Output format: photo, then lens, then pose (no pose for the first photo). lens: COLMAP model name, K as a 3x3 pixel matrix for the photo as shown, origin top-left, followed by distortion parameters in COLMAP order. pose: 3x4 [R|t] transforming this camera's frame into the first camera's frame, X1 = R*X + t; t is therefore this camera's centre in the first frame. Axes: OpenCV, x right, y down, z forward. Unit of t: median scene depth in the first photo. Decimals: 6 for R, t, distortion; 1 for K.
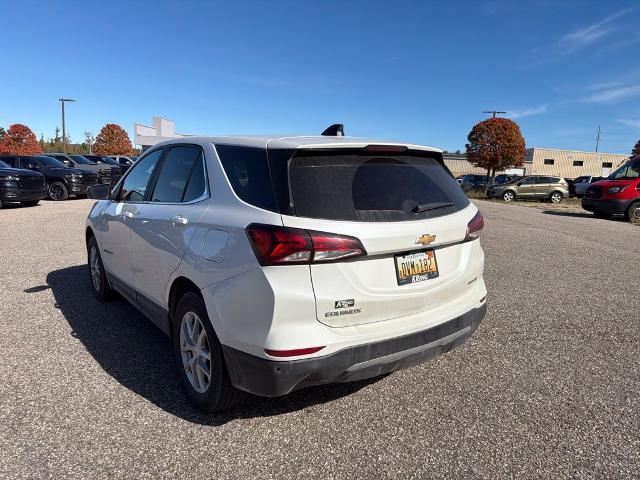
lens RADIAL K [[464.0, 0, 321.8], [0, 464.0, 237.6], [0, 0, 1]] dist [0.041223, -0.044912]
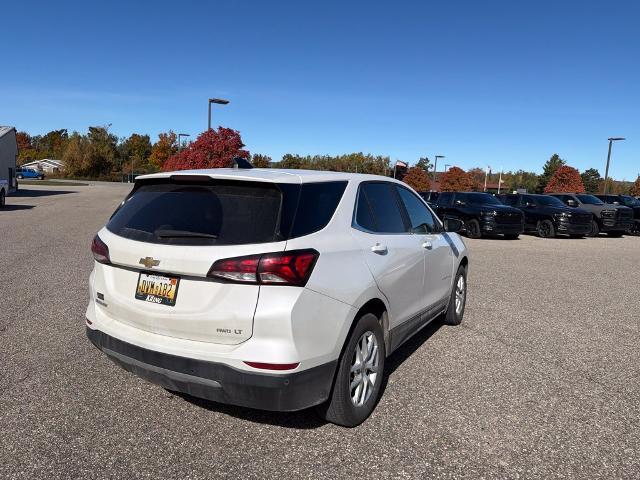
lens RADIAL K [[464.0, 0, 318.4], [0, 464.0, 243.1], [0, 0, 1]] dist [0.041223, -0.044912]
pose [[0.398289, 0.109630, -0.910685, 1.164567], [-0.176692, 0.983407, 0.041107, -0.131324], [0.900081, 0.144538, 0.411051, 0.786591]]
